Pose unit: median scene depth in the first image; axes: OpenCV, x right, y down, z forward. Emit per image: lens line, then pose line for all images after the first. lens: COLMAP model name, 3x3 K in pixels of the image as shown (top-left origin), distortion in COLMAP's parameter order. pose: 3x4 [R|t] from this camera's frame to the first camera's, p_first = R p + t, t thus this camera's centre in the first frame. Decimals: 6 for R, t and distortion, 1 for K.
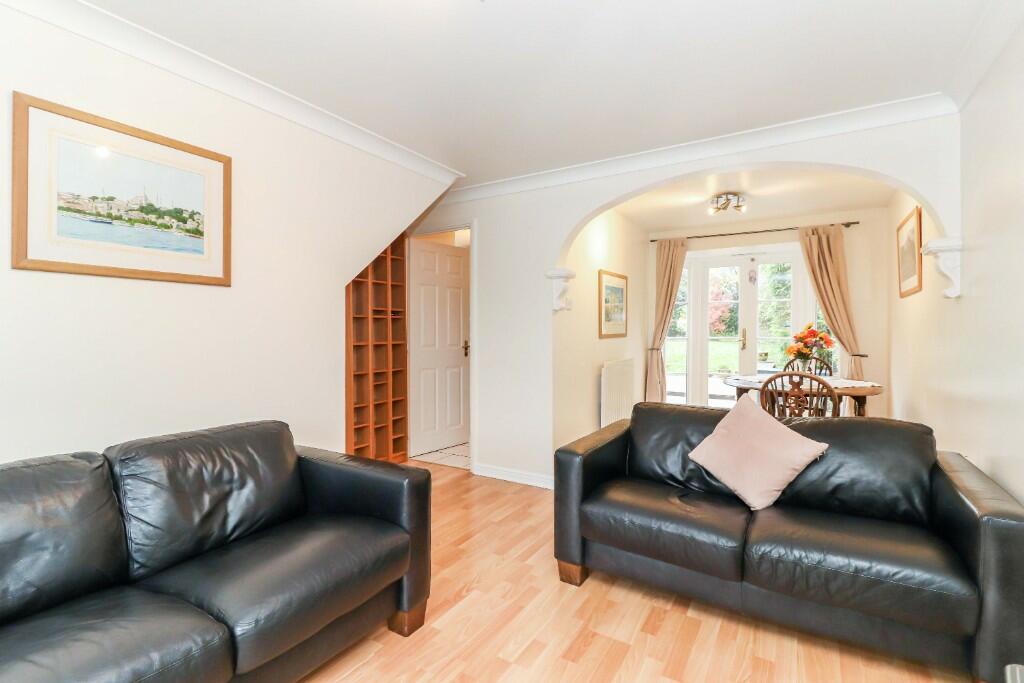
lens RADIAL K [[475.7, 0, 505.1], [0, 475.7, 334.0], [0, 0, 1]] dist [0.003986, -0.000379]
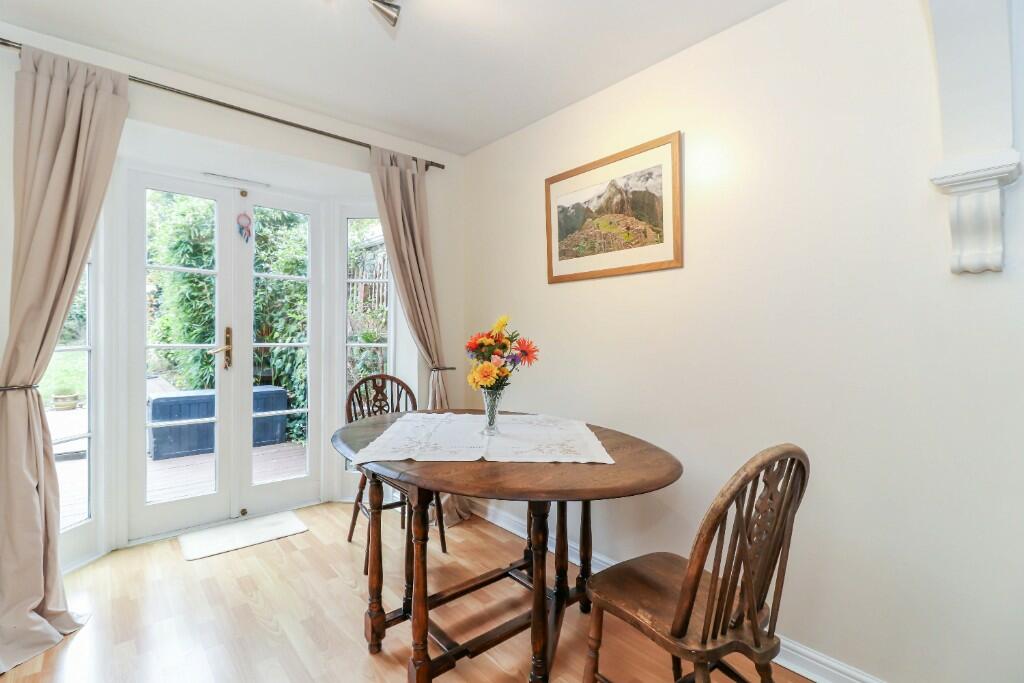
lens RADIAL K [[482.0, 0, 499.9], [0, 482.0, 340.8], [0, 0, 1]] dist [-0.002147, -0.000809]
pose [[0.308987, -0.014646, 0.950954, 0.112557], [0.002572, 0.999891, 0.014564, -0.003432], [-0.951063, -0.002054, 0.308991, 0.608920]]
